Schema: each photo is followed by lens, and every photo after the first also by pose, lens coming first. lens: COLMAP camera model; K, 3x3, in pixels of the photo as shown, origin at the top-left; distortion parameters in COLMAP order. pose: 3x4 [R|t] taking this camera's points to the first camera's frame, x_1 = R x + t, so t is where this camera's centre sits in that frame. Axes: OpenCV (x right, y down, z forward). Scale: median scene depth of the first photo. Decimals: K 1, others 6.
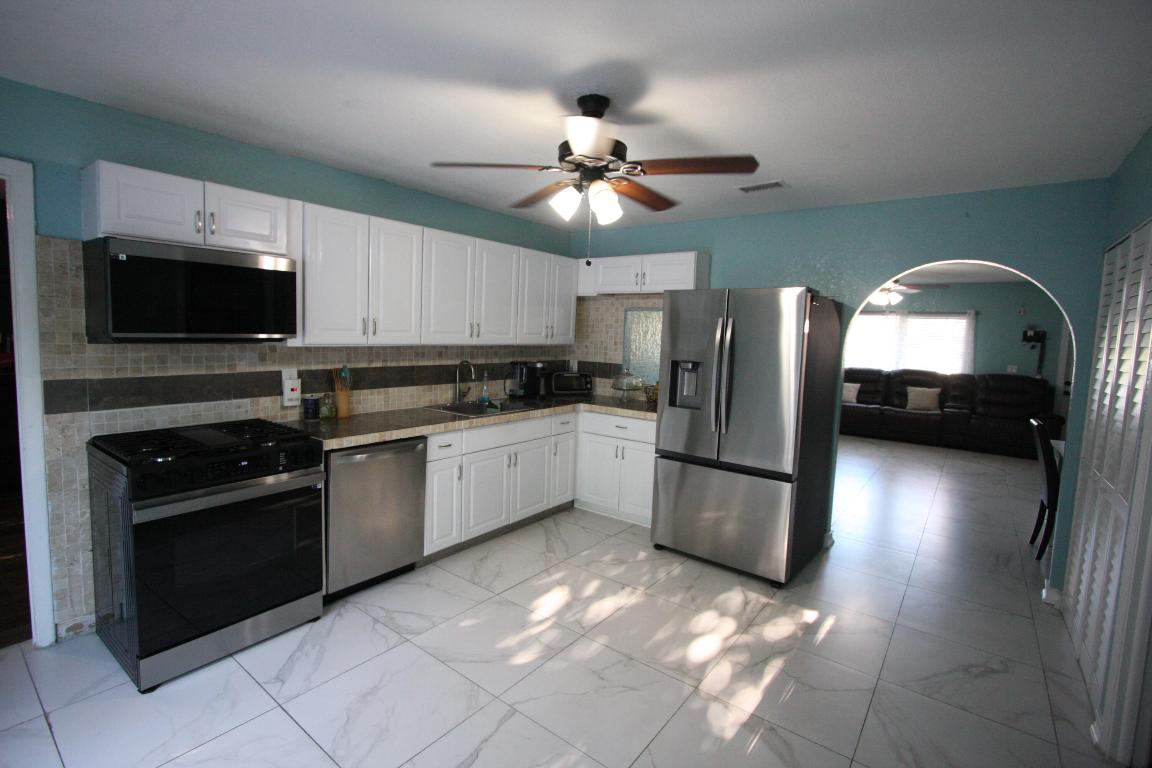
lens RADIAL K [[535.1, 0, 569.8], [0, 535.1, 378.3], [0, 0, 1]] dist [-0.015722, 0.001454]
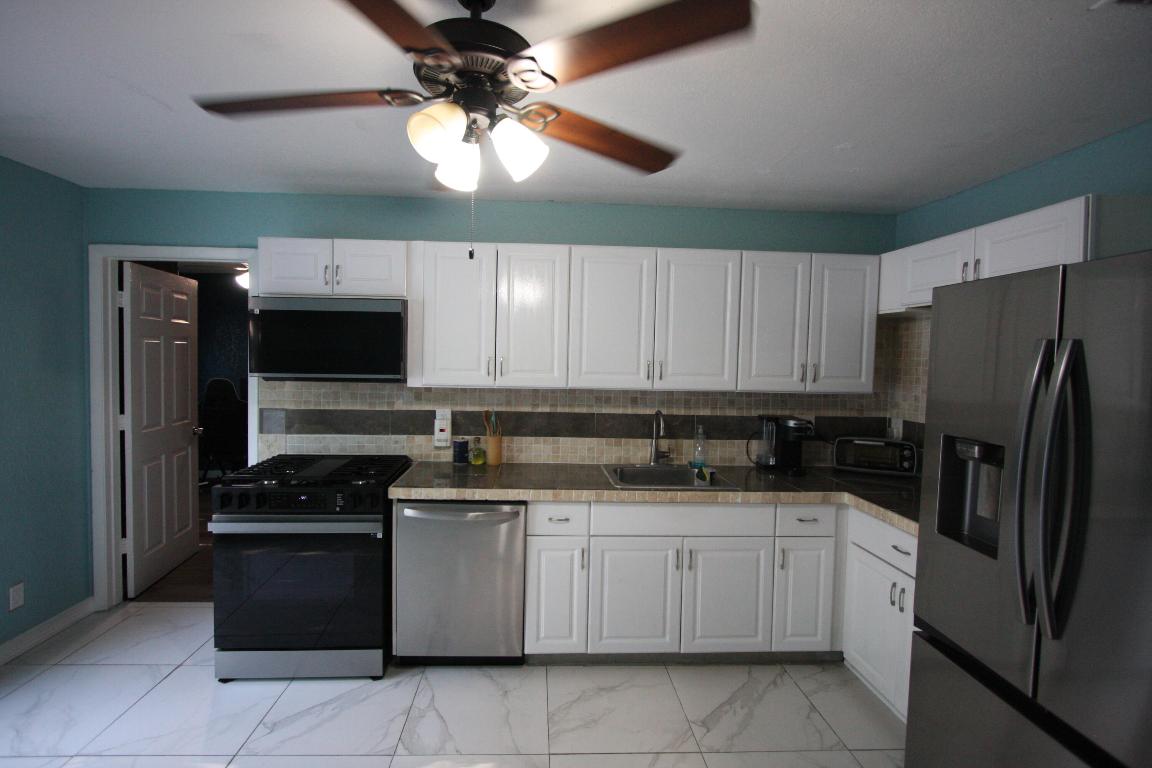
lens RADIAL K [[535.1, 0, 570.2], [0, 535.1, 376.4], [0, 0, 1]] dist [-0.015722, 0.001454]
pose [[0.644637, 0.006869, -0.764458, 0.351216], [-0.067296, 0.996588, -0.047793, -0.041945], [0.761521, 0.082254, 0.642900, 0.476383]]
